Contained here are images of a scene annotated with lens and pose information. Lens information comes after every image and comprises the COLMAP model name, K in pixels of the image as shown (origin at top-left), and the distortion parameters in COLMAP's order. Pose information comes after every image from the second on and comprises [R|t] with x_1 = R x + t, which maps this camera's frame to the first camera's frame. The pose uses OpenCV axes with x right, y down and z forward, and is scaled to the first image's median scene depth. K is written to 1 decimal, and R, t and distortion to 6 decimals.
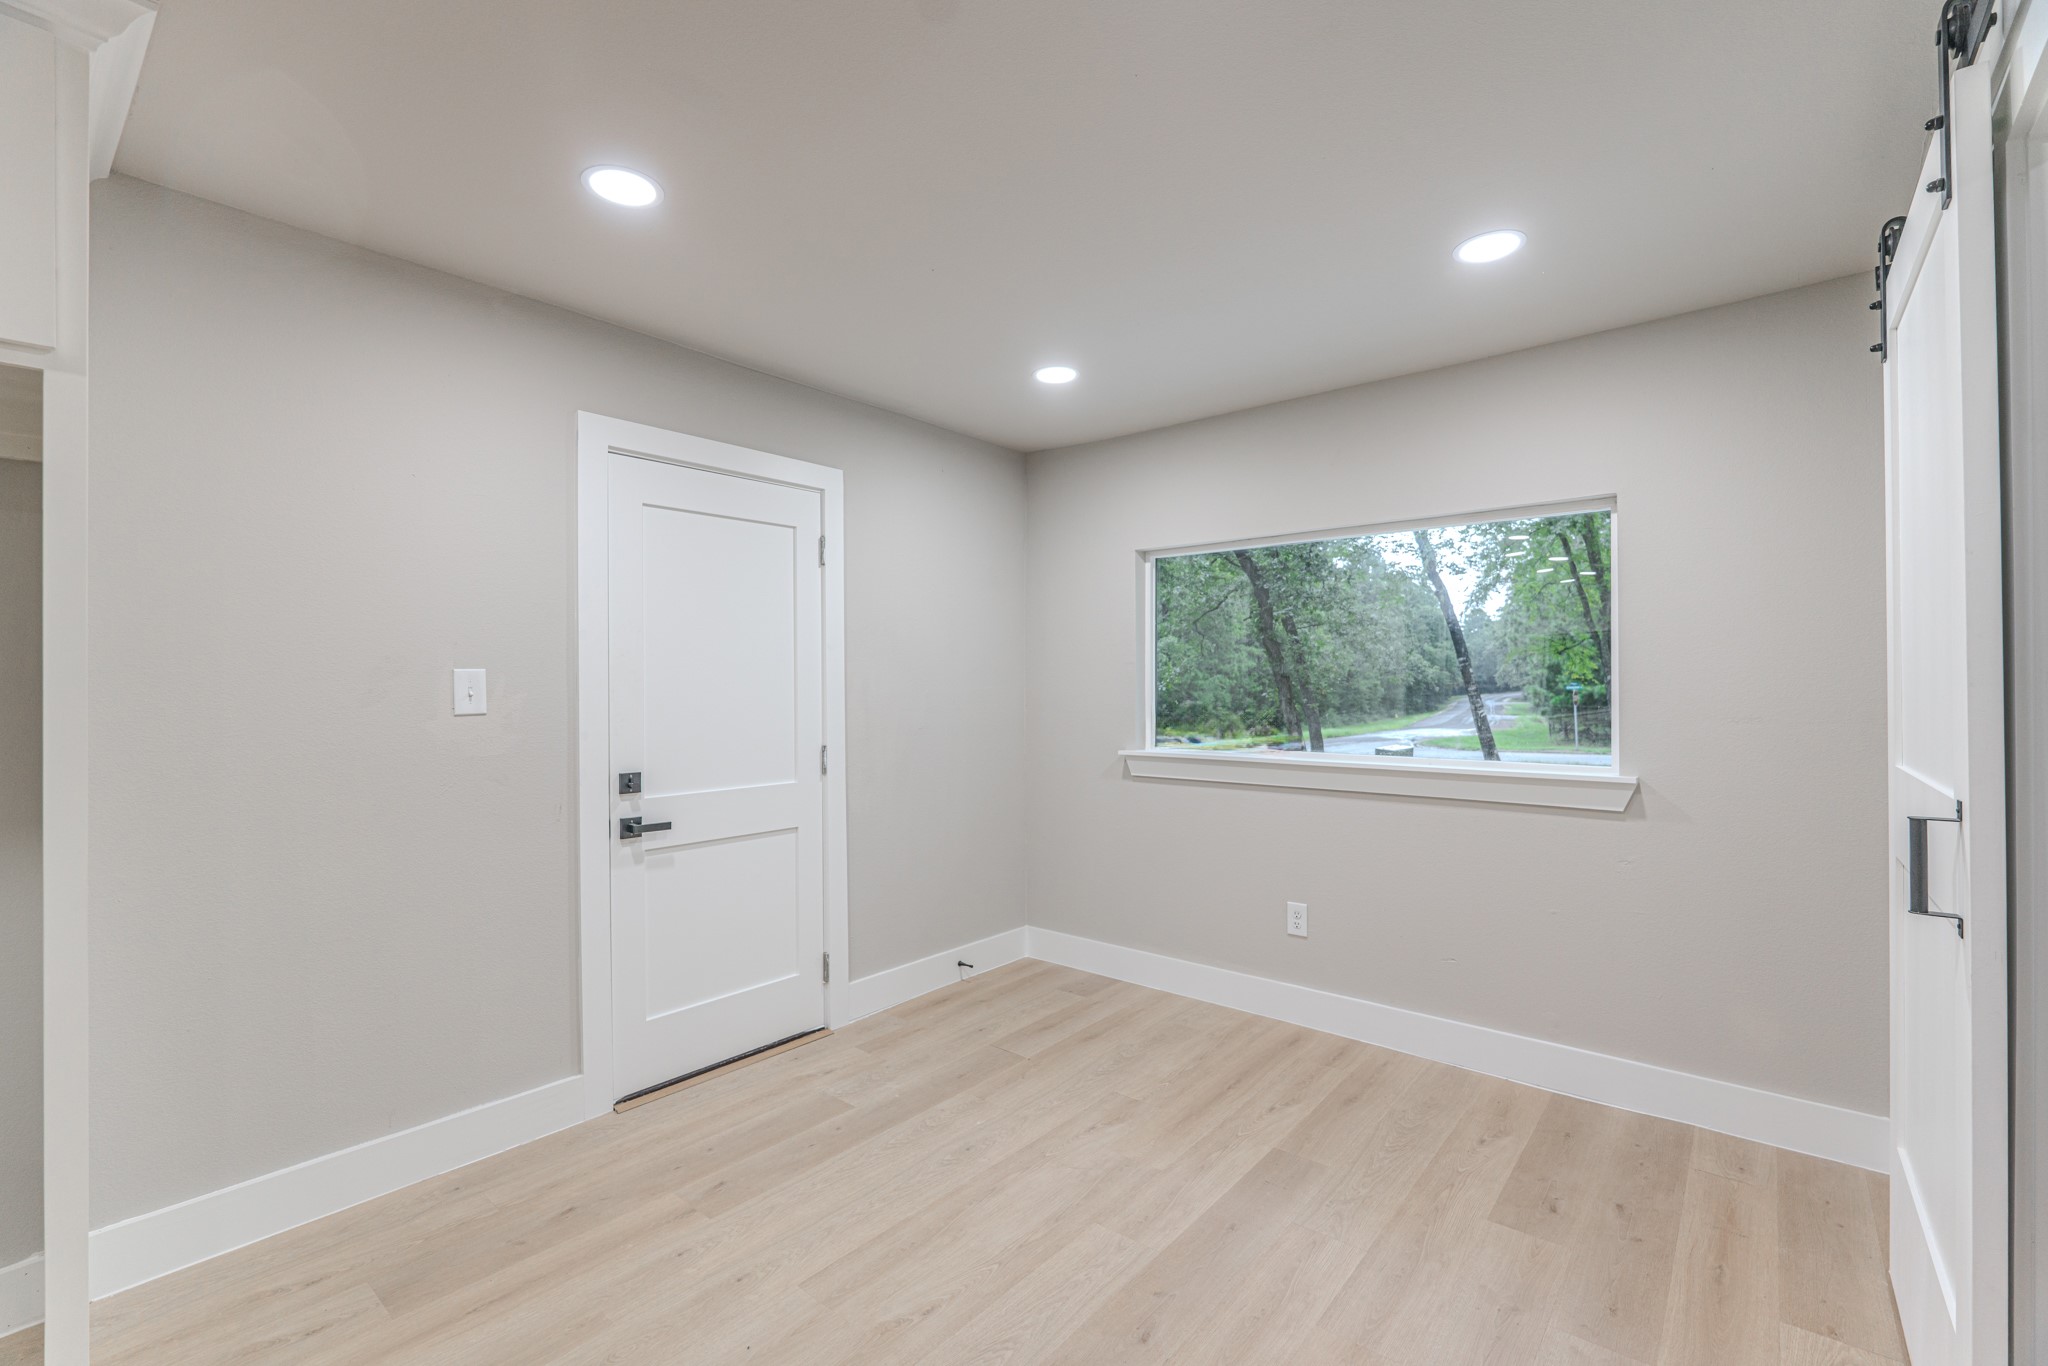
lens RADIAL K [[887.0, 0, 1033.8], [0, 887.0, 683.5], [0, 0, 1]] dist [-0.006434, -0.000058]
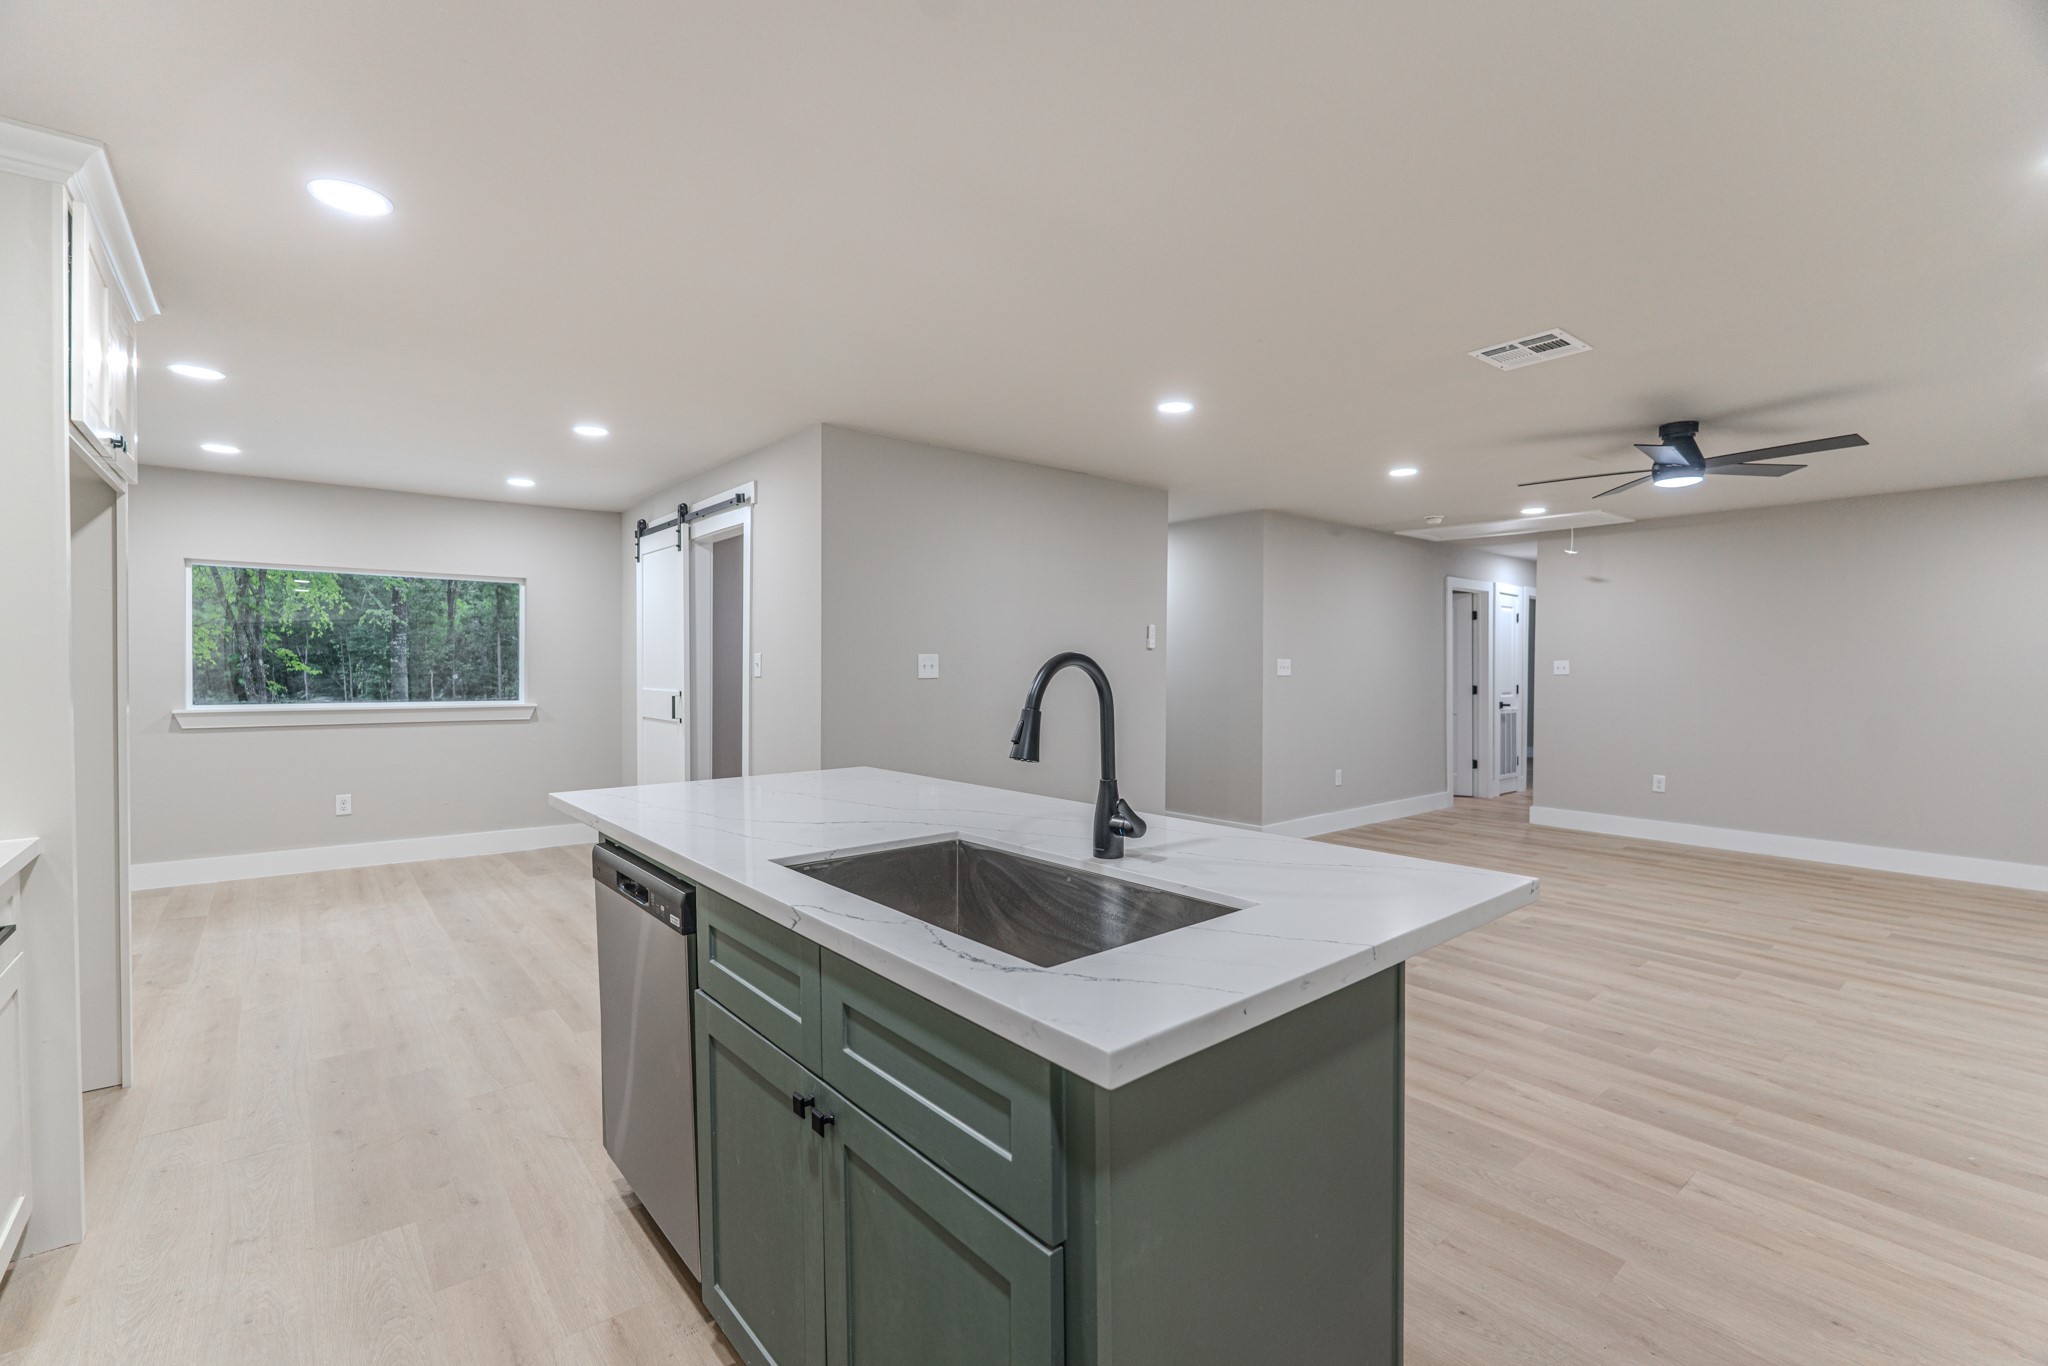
lens RADIAL K [[914.4, 0, 1035.3], [0, 914.4, 678.9], [0, 0, 1]] dist [-0.003390, -0.000140]
pose [[0.175911, -0.008192, 0.984372, -1.137043], [-0.009426, 0.999906, 0.010005, 0.005287], [-0.984361, -0.011039, 0.175817, -0.550059]]
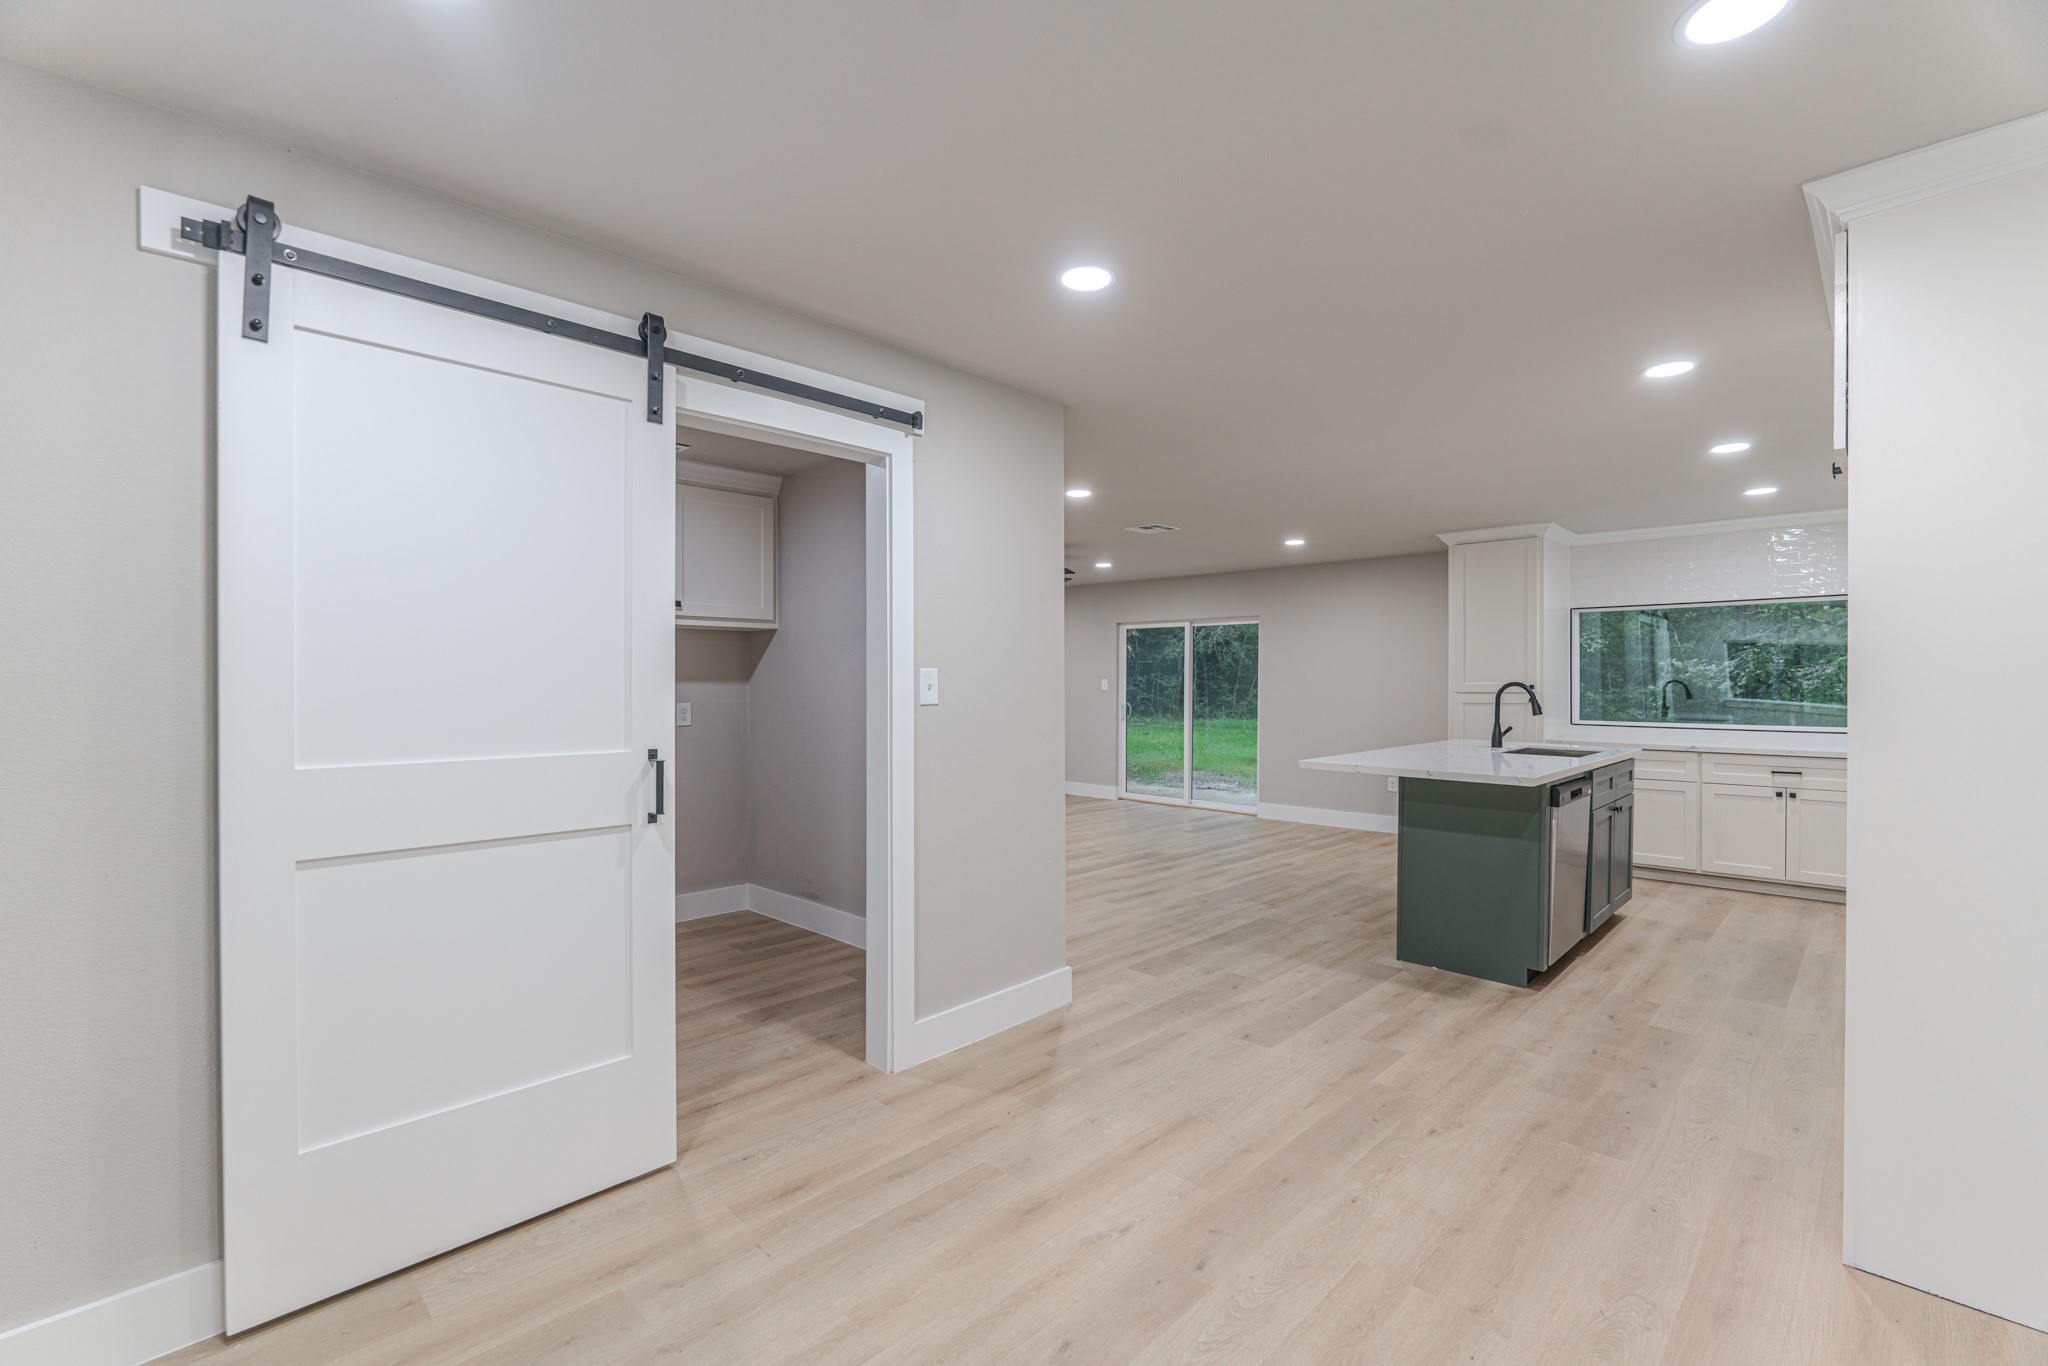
lens RADIAL K [[865.6, 0, 1057.3], [0, 865.6, 685.8], [0, 0, 1]] dist [-0.001287, -0.000027]
pose [[-0.997928, 0.004592, 0.064170, 0.024524], [0.004608, 0.999989, 0.000106, 0.001271], [-0.064169, 0.000402, -0.997939, 1.022534]]
